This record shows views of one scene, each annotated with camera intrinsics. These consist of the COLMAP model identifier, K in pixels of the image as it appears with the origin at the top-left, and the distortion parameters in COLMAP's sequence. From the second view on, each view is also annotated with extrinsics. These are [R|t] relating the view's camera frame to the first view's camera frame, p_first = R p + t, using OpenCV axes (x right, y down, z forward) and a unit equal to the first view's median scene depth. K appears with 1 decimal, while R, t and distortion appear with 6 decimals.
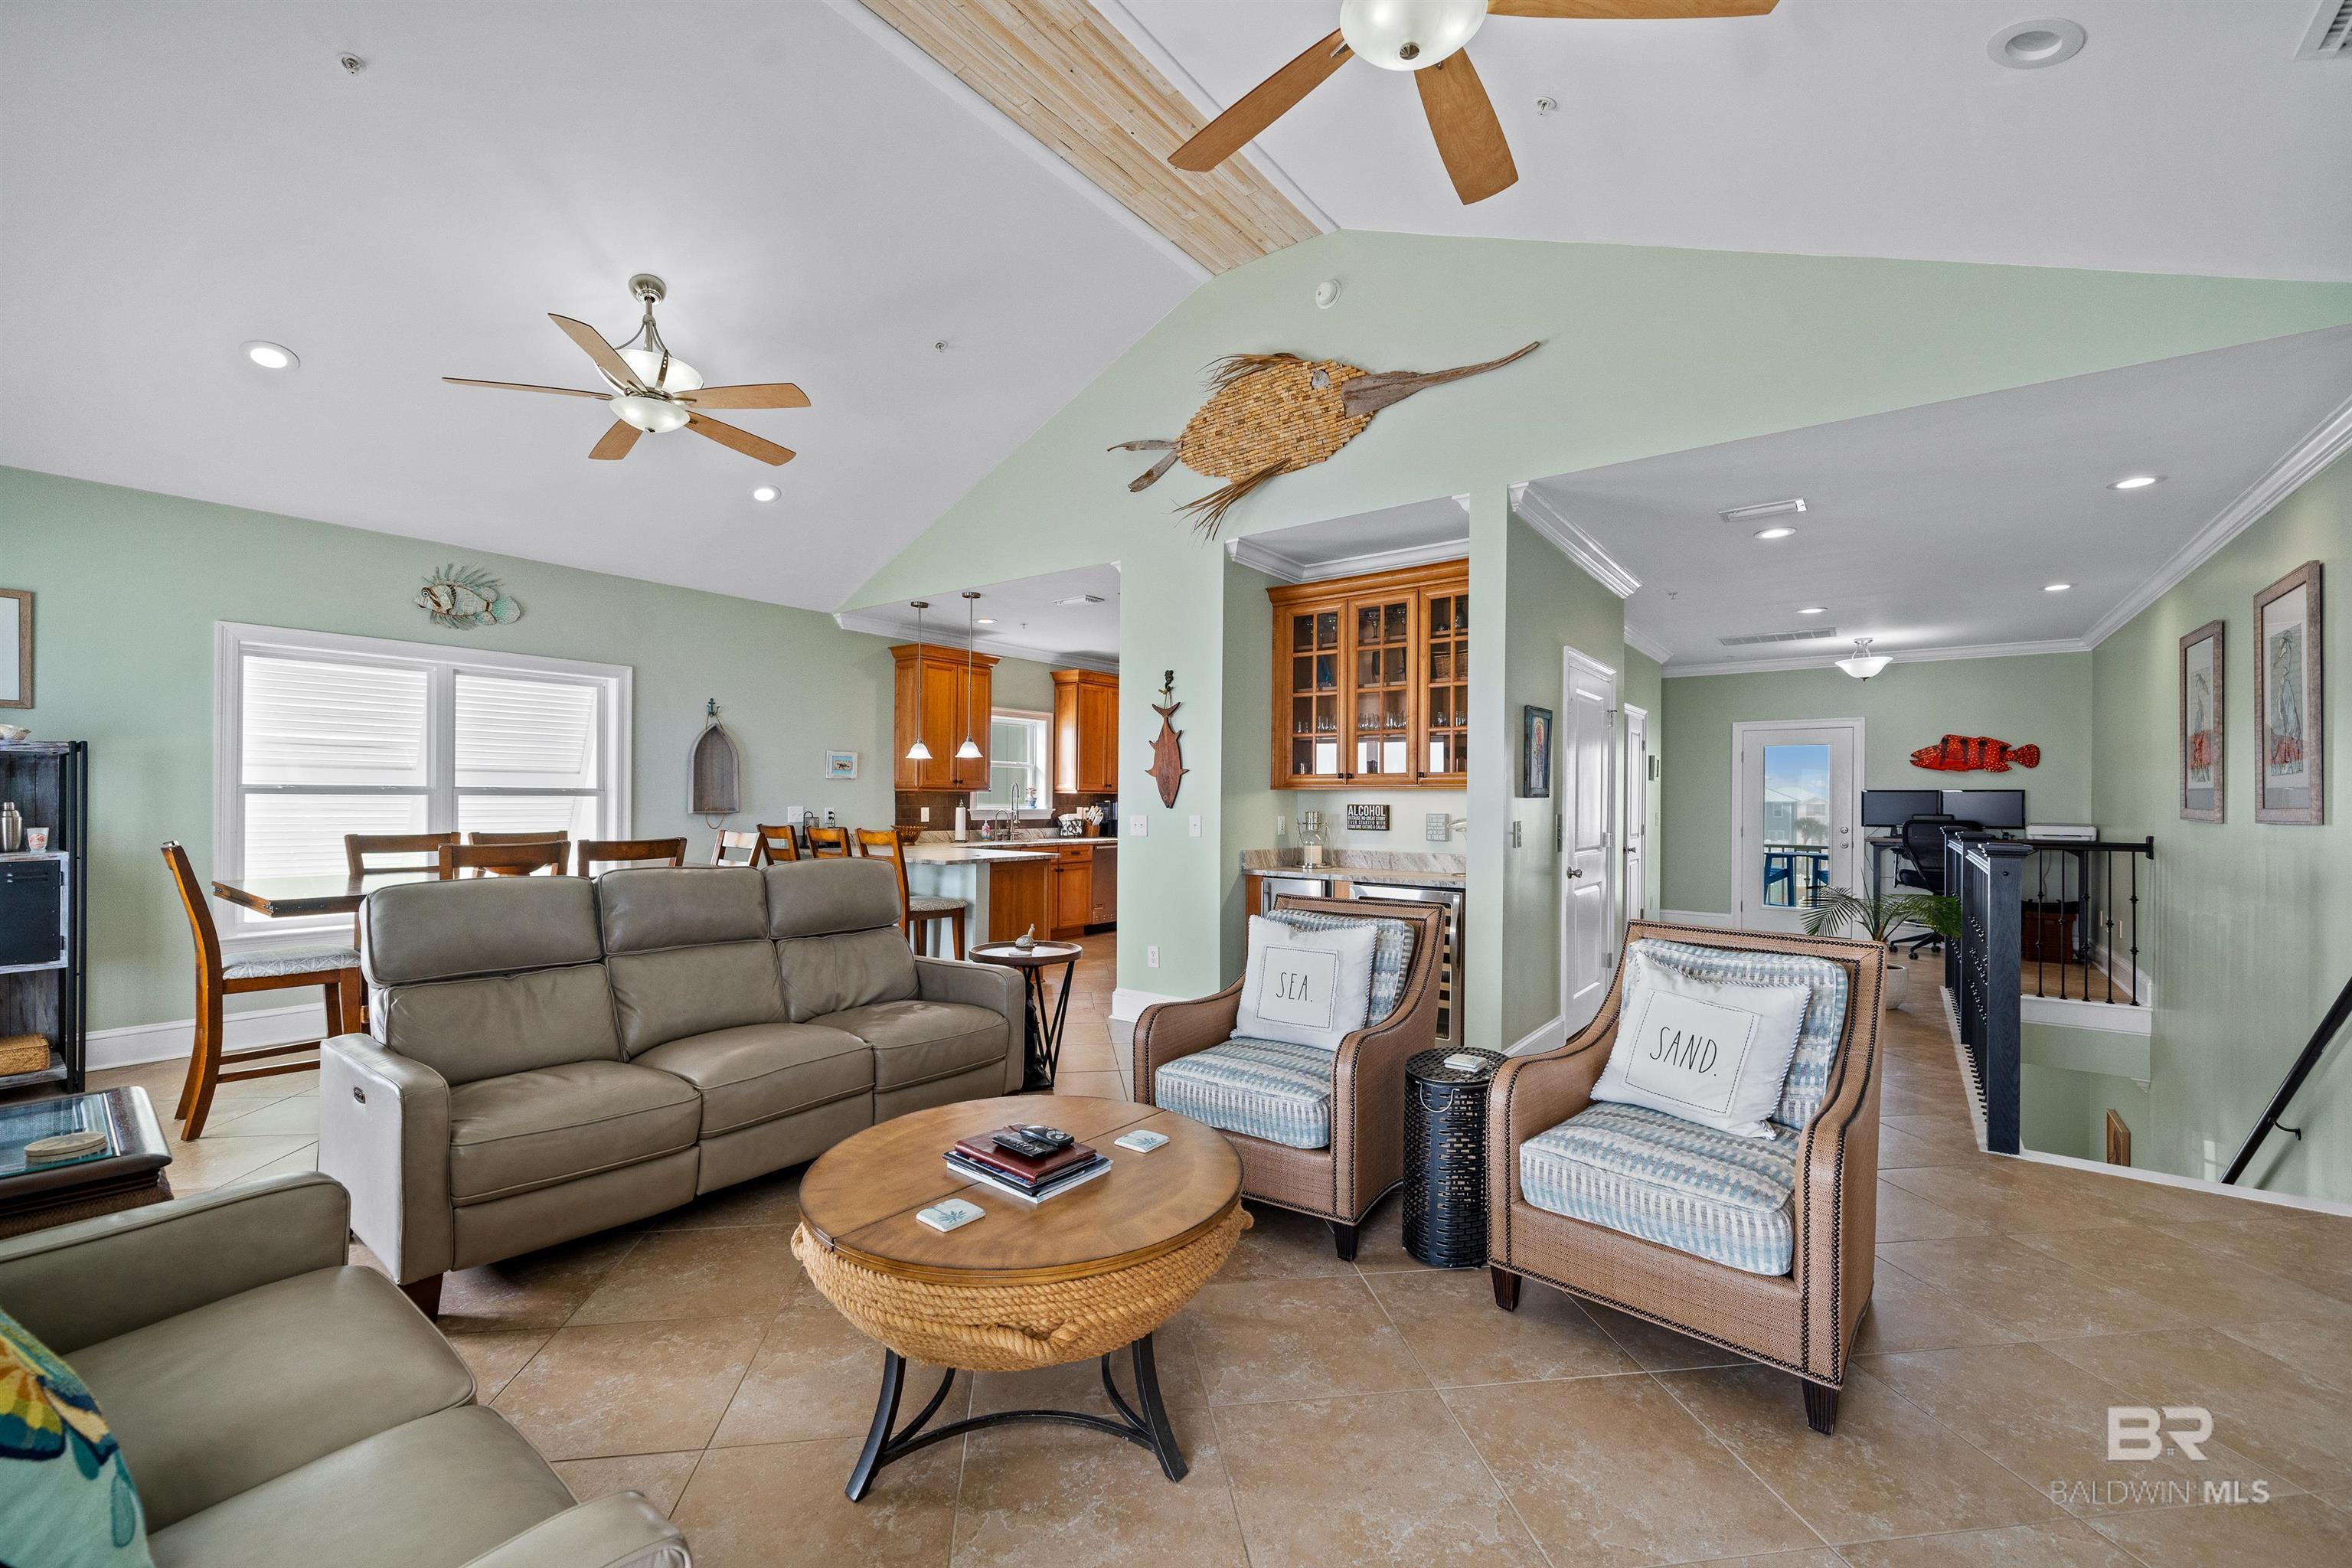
lens RADIAL K [[948.2, 0, 1169.6], [0, 948.2, 790.8], [0, 0, 1]] dist [-0.000759, 0.000129]
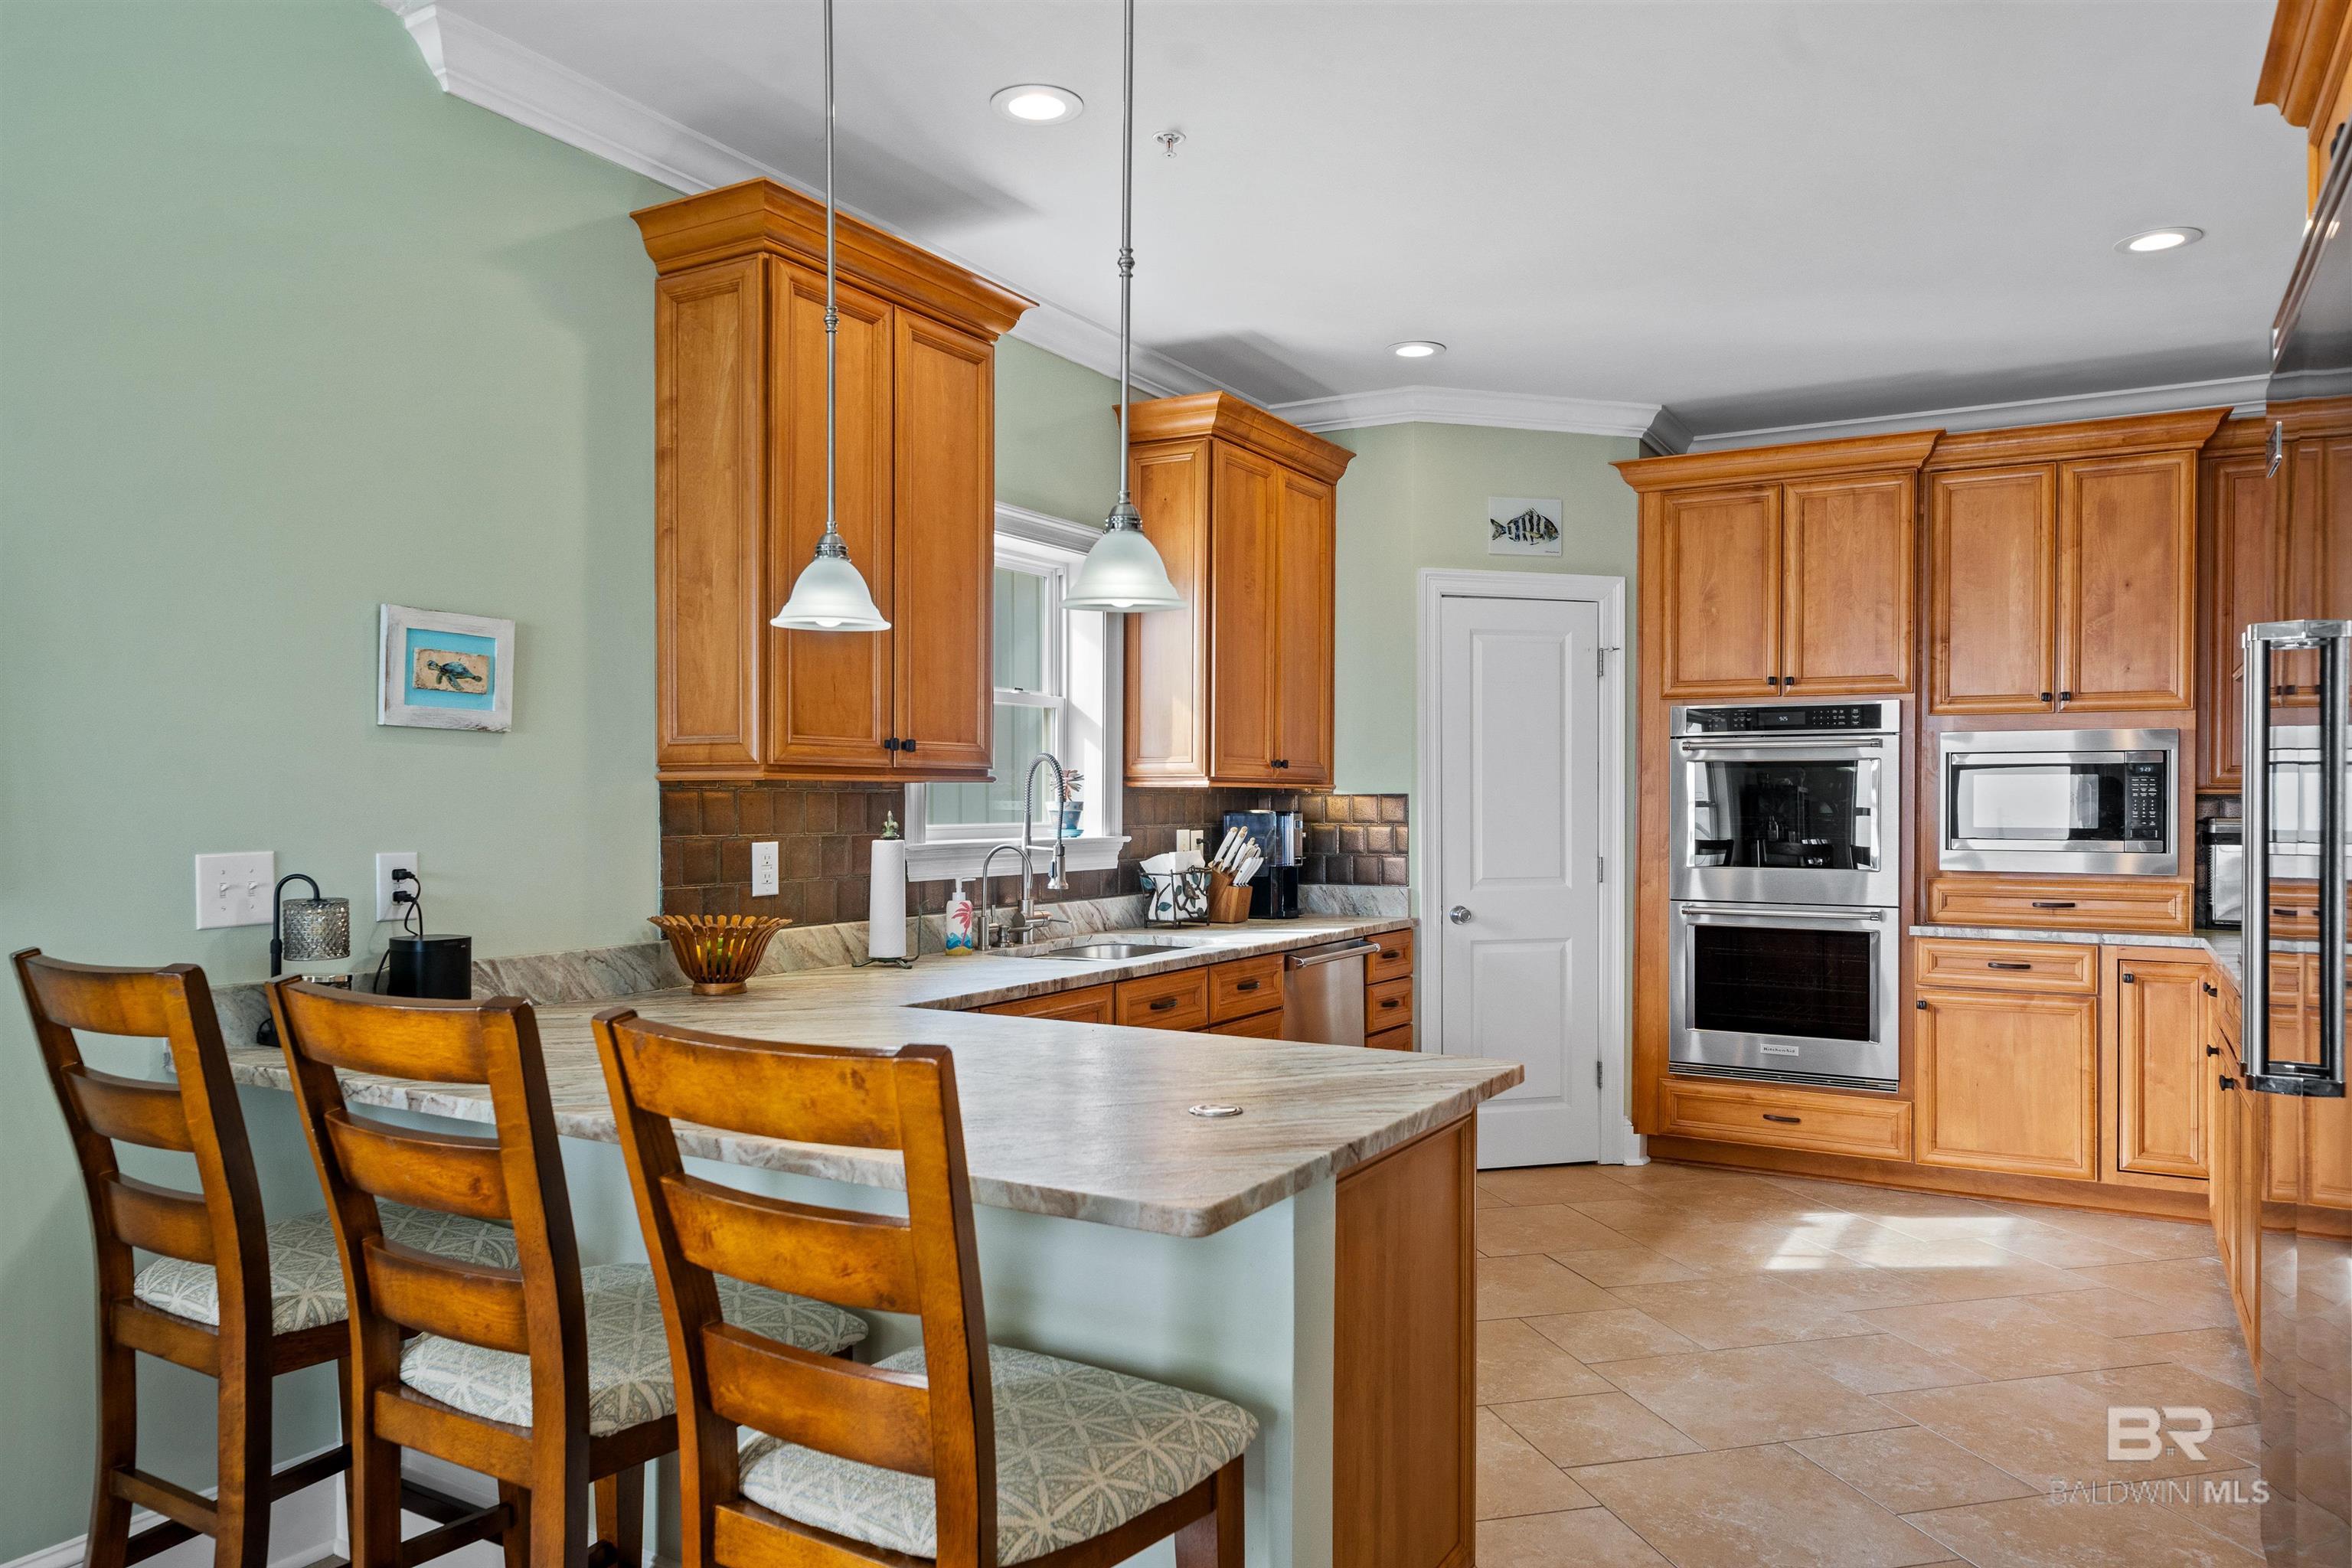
lens RADIAL K [[1568.2, 0, 1165.5], [0, 1568.2, 804.2], [0, 0, 1]] dist [0.005414, -0.002373]
pose [[0.992517, -0.006035, 0.121955, -0.185962], [0.004647, 0.999921, 0.011658, 0.001974], [-0.122015, -0.011005, 0.992467, 0.507222]]
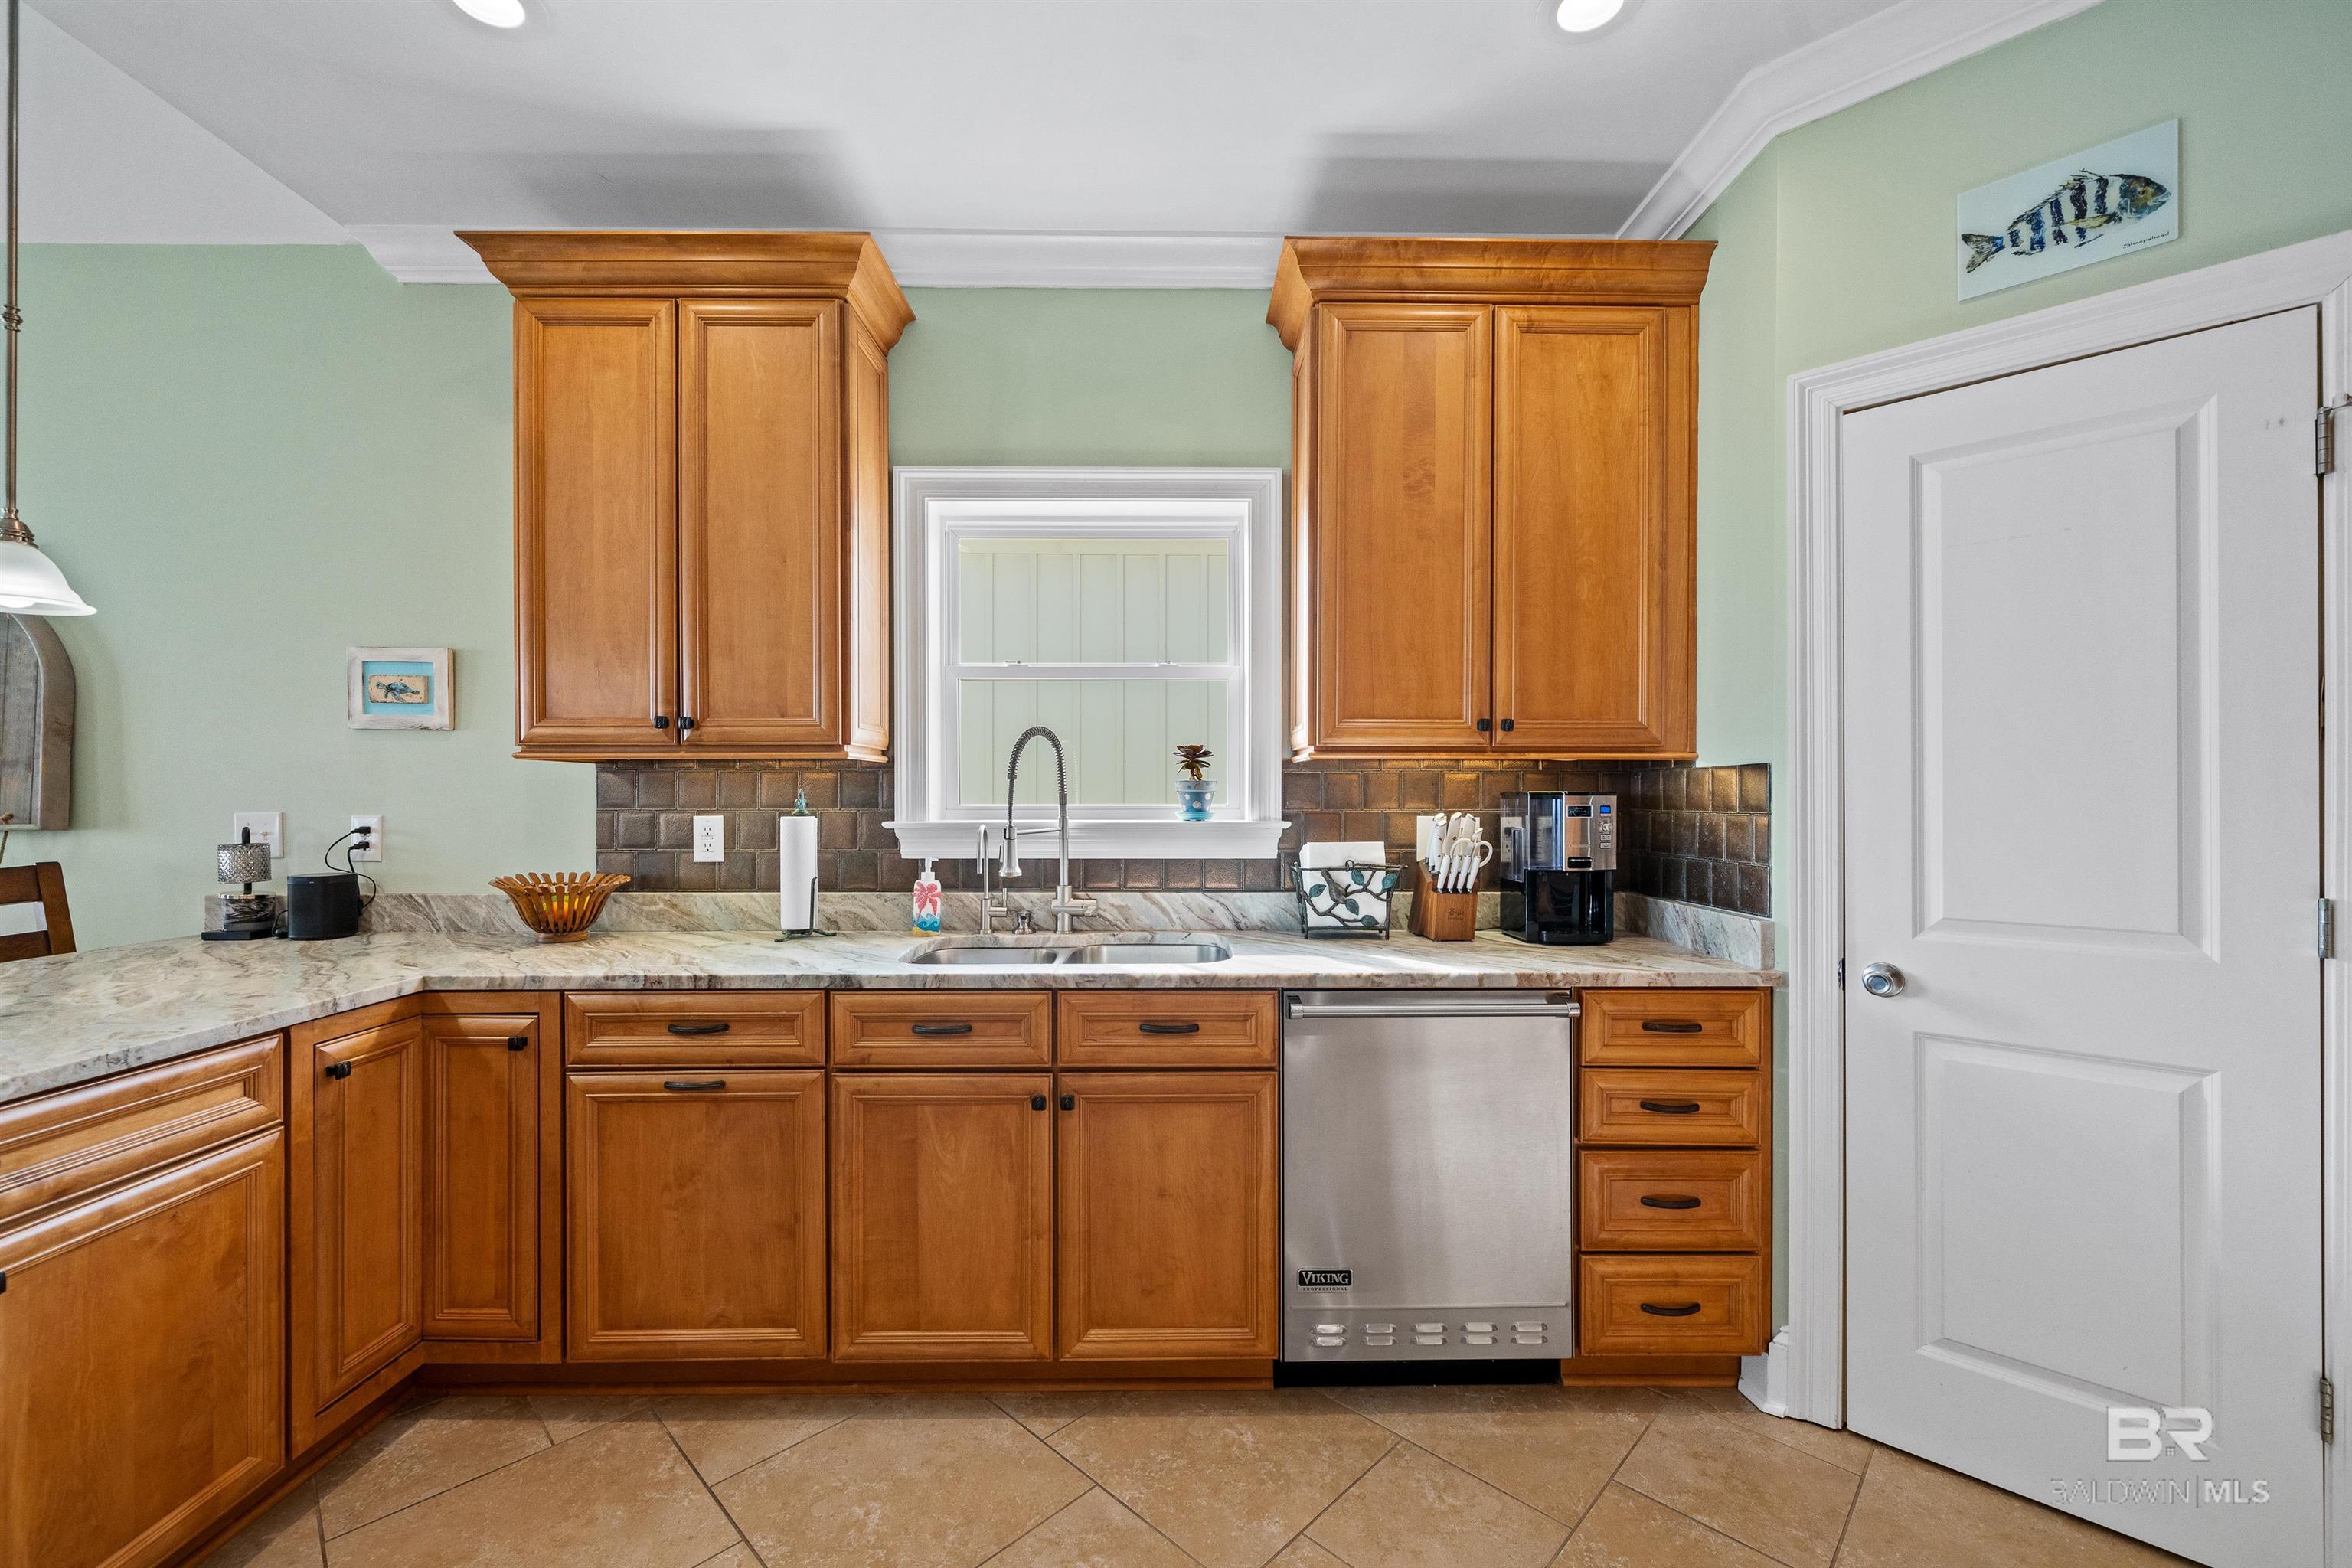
lens RADIAL K [[948.2, 0, 1176.8], [0, 948.2, 794.1], [0, 0, 1]] dist [-0.000759, 0.000129]
pose [[0.620805, -0.008496, -0.783919, 0.075755], [0.011329, 0.999934, -0.001865, 0.011981], [0.783883, -0.007723, 0.620861, 0.865473]]
